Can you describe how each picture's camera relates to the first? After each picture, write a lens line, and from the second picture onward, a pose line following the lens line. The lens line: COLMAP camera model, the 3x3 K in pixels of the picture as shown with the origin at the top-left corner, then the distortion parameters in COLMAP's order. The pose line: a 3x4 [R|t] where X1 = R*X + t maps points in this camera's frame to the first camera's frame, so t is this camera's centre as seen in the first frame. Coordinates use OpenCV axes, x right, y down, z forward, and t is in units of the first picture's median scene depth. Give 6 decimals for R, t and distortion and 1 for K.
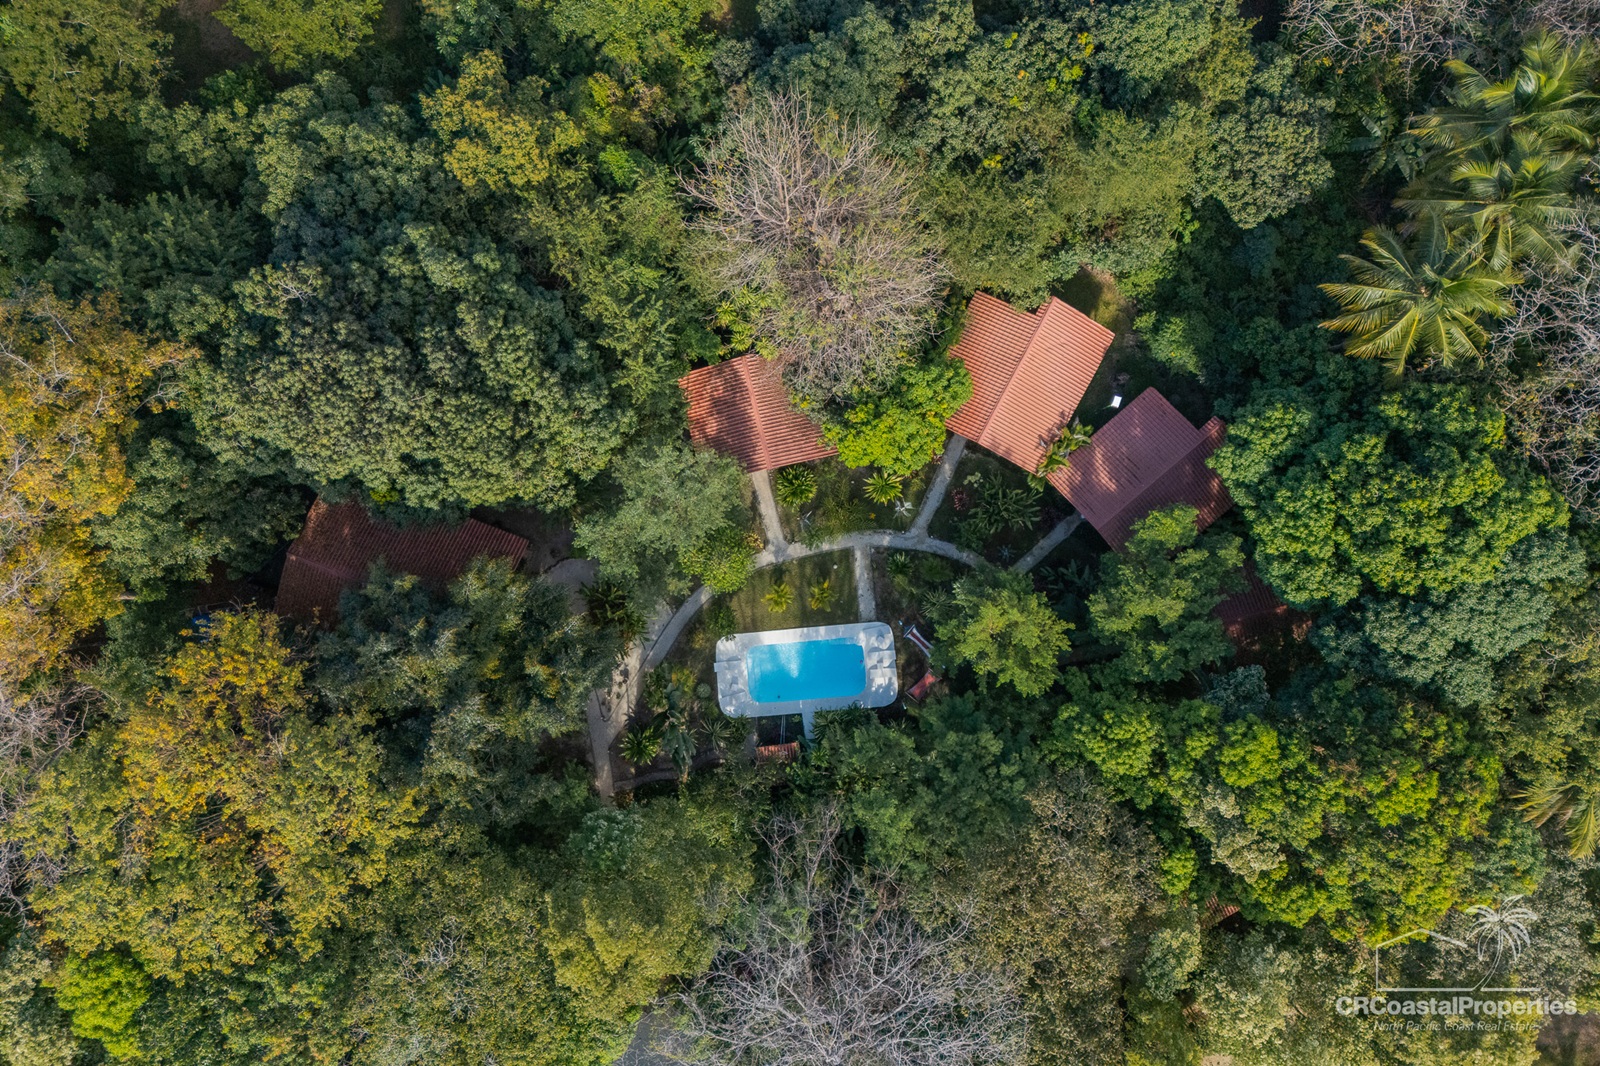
lens RADIAL K [[1070.3, 0, 805.4], [0, 1070.3, 518.5], [0, 0, 1]] dist [0.015553, -0.005802]
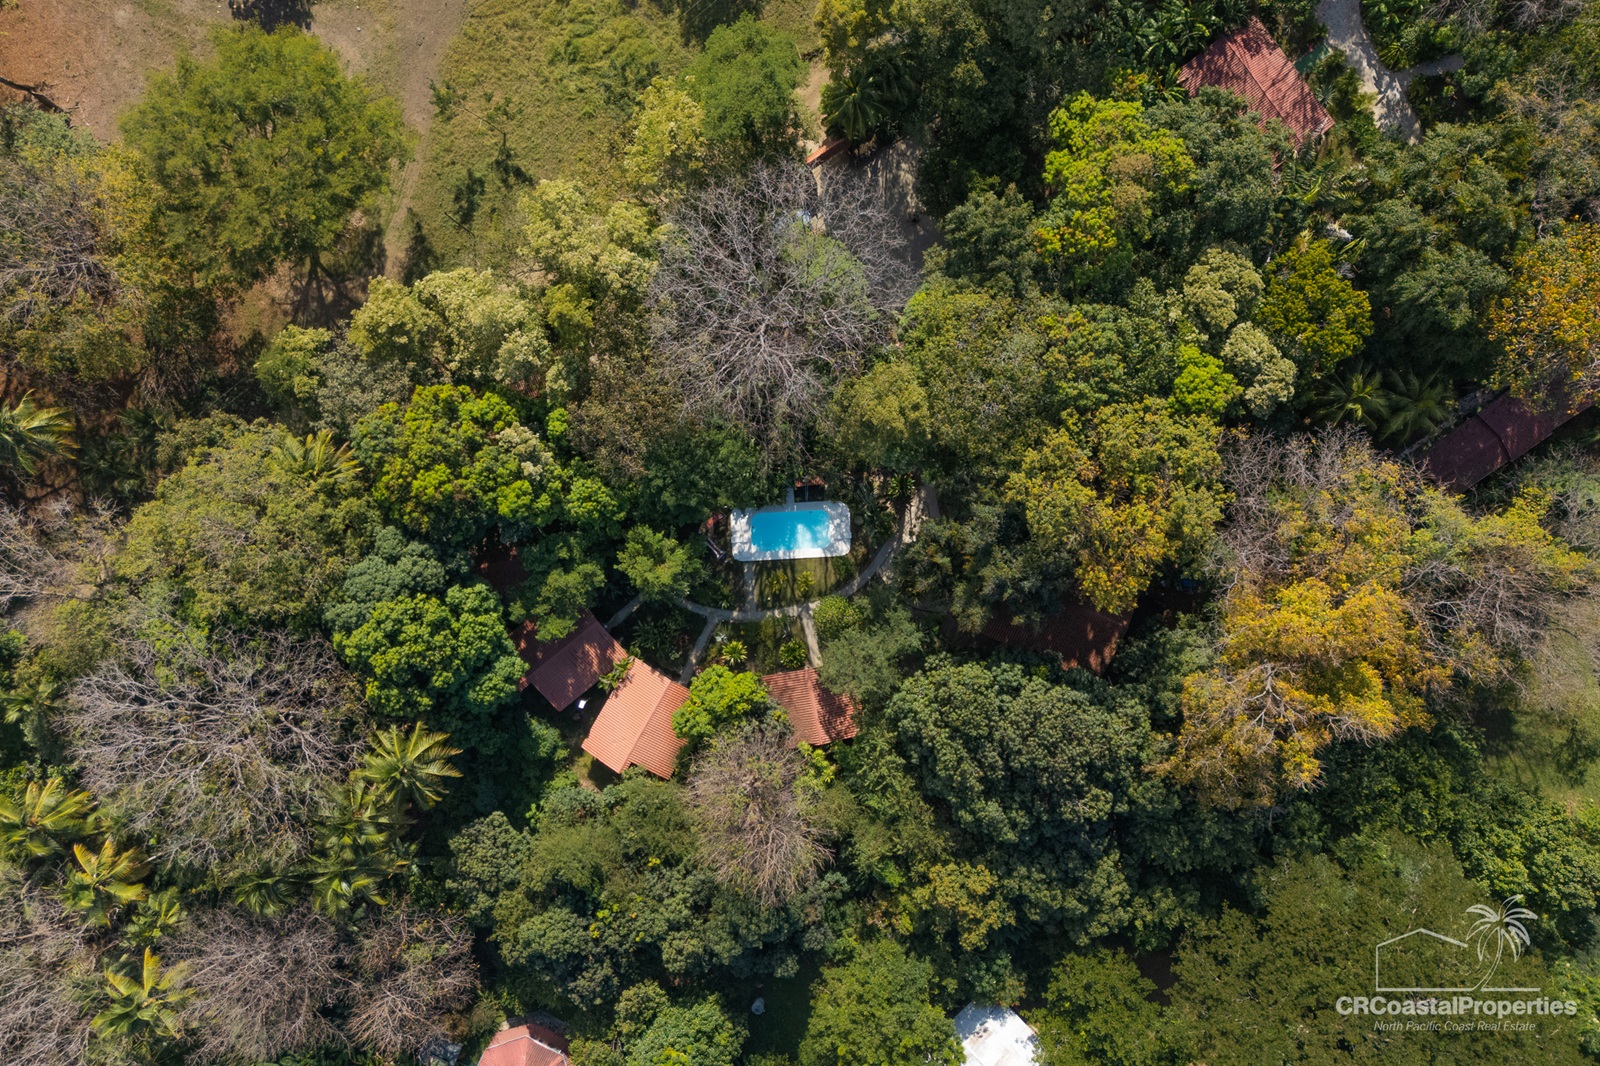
lens RADIAL K [[1070.3, 0, 807.9], [0, 1070.3, 521.7], [0, 0, 1]] dist [0.015553, -0.005802]
pose [[-0.997337, -0.034645, 0.064172, -0.143691], [0.035153, -0.999359, 0.006811, 0.175712], [0.063895, 0.009049, 0.997916, -0.601454]]
